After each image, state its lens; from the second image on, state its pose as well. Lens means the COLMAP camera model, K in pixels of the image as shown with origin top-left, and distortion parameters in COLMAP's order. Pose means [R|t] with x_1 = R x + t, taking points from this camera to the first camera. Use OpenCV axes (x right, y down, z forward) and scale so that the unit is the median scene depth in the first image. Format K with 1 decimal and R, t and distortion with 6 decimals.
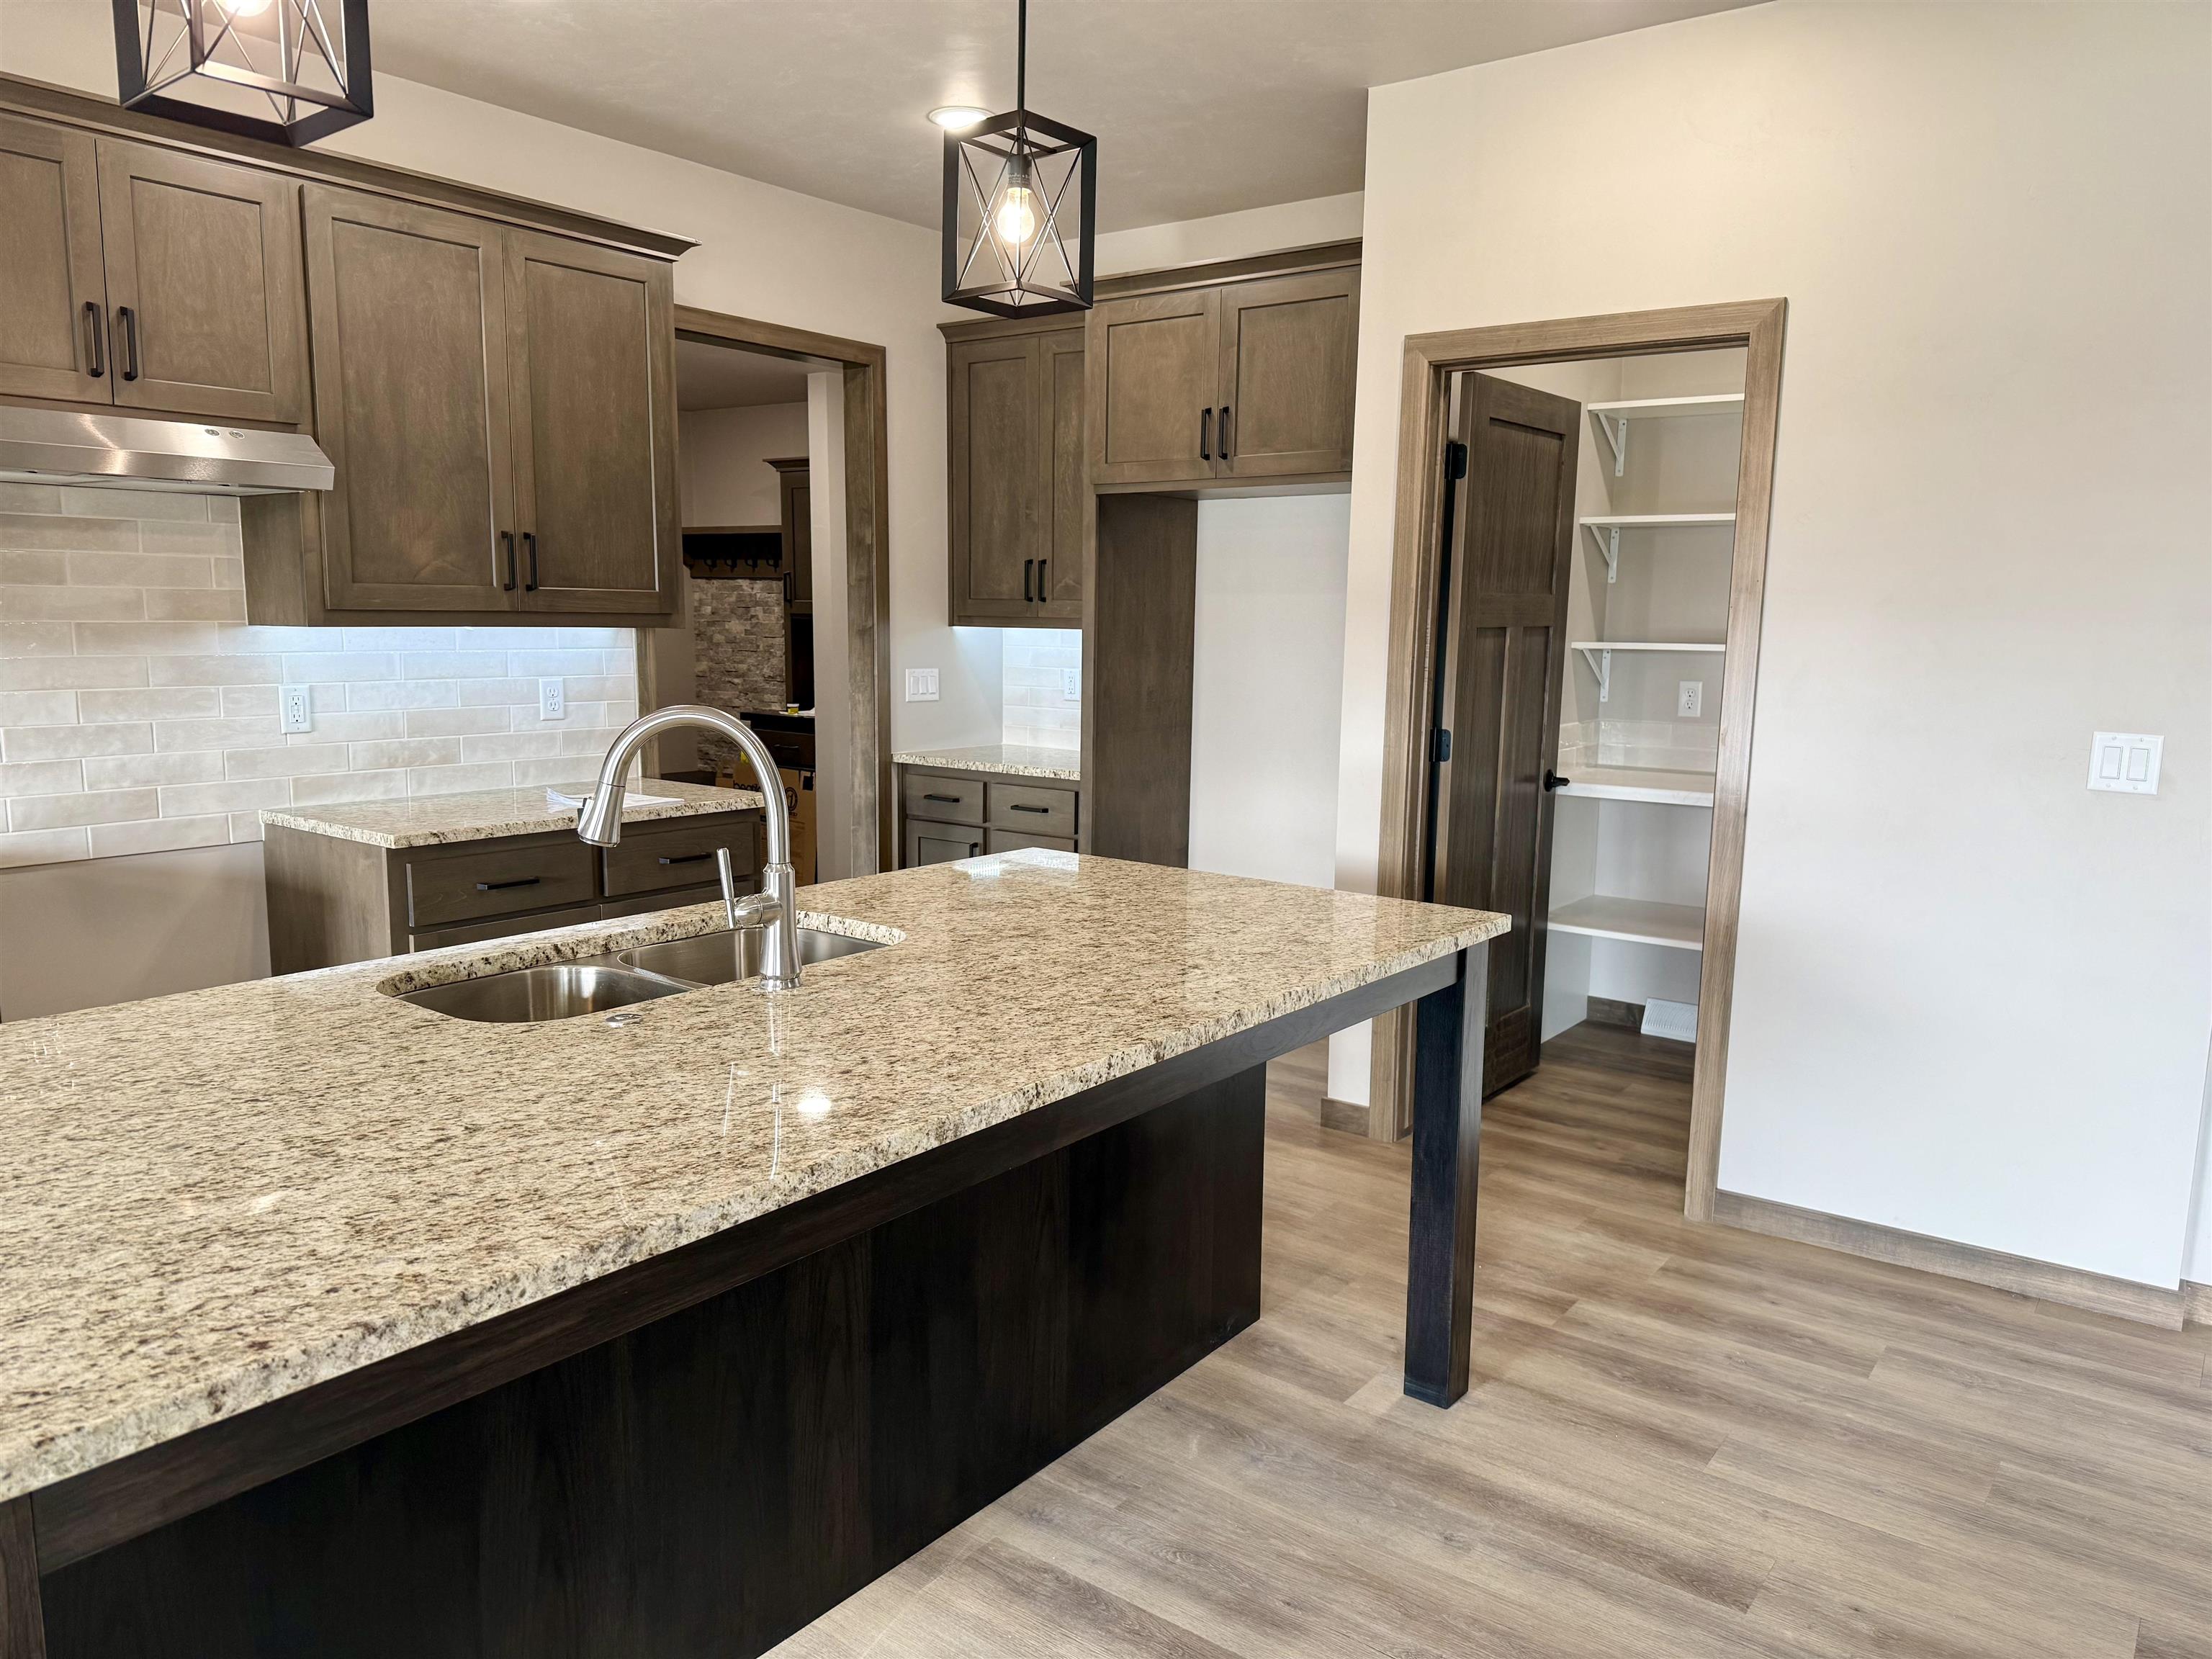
lens RADIAL K [[1555.8, 0, 1113.7], [0, 1555.8, 837.6], [0, 0, 1]] dist [0.062281, -0.051126]
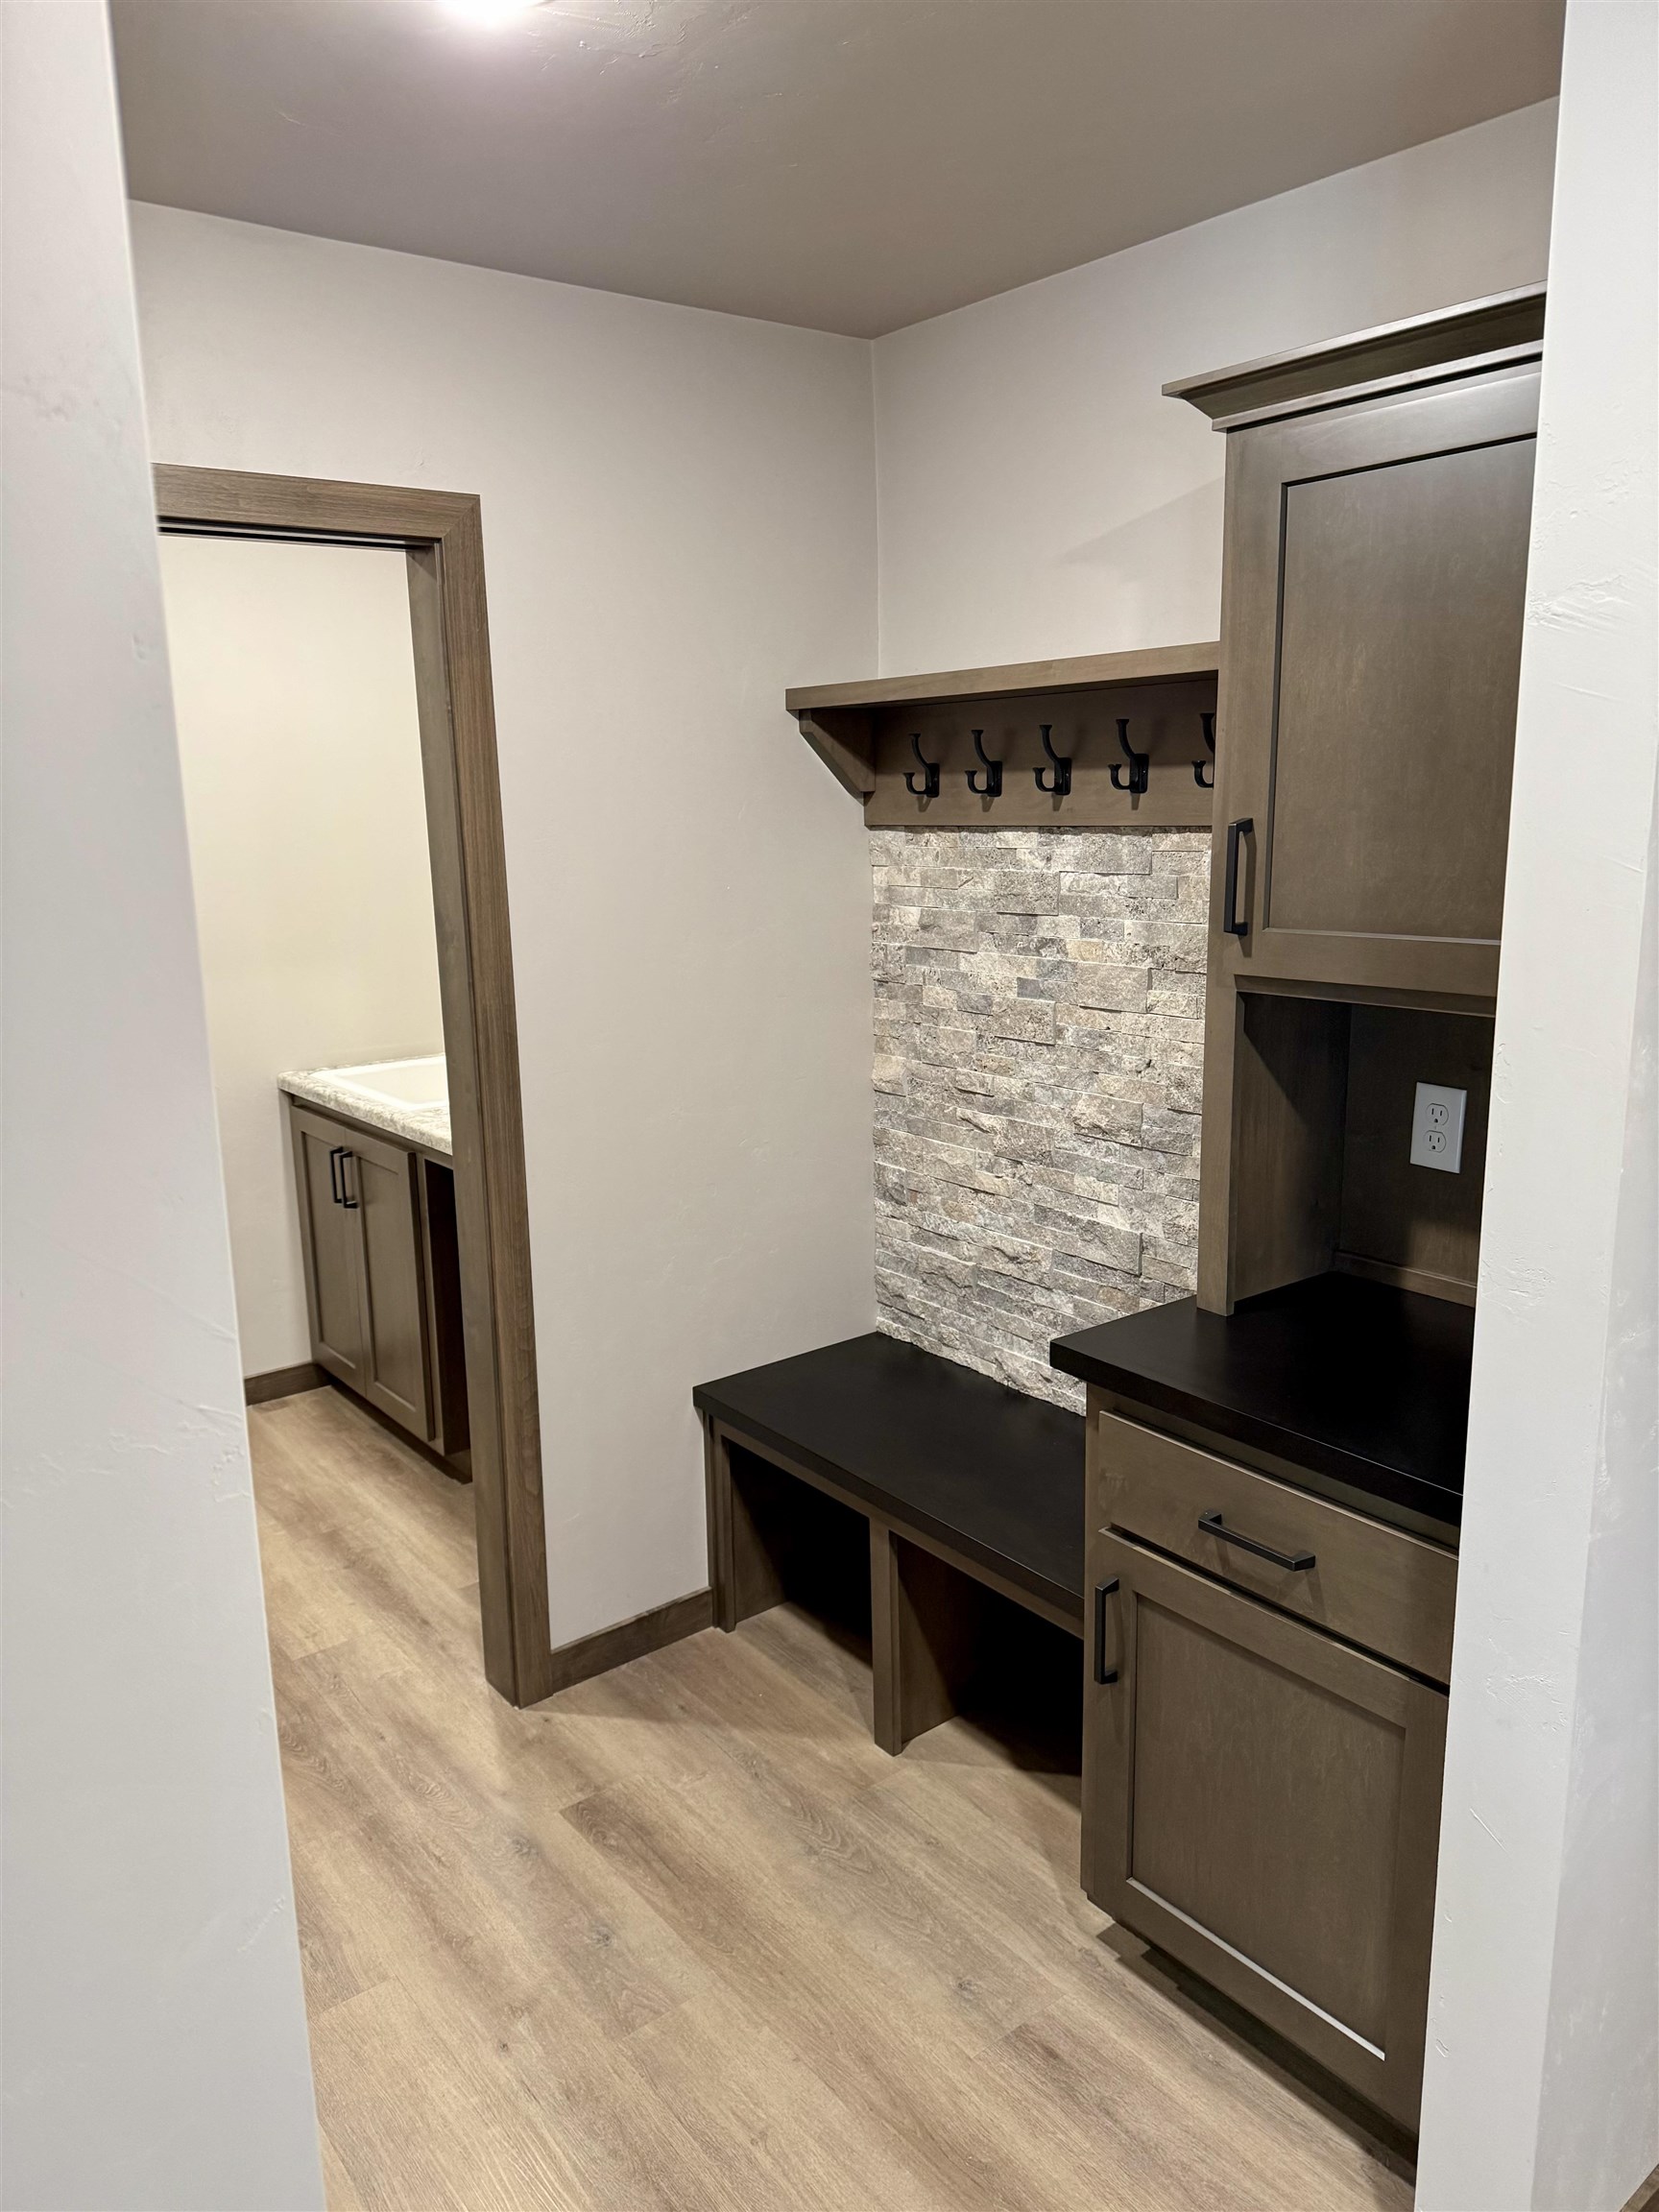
lens RADIAL K [[1555.8, 0, 837.8], [0, 1555.8, 1153.0], [0, 0, 1]] dist [0.062281, -0.051126]
pose [[0.968318, 0.029462, -0.247974, -0.189225], [-0.011804, 0.997306, 0.072399, -0.119717], [0.249439, -0.067178, 0.966058, 0.659258]]
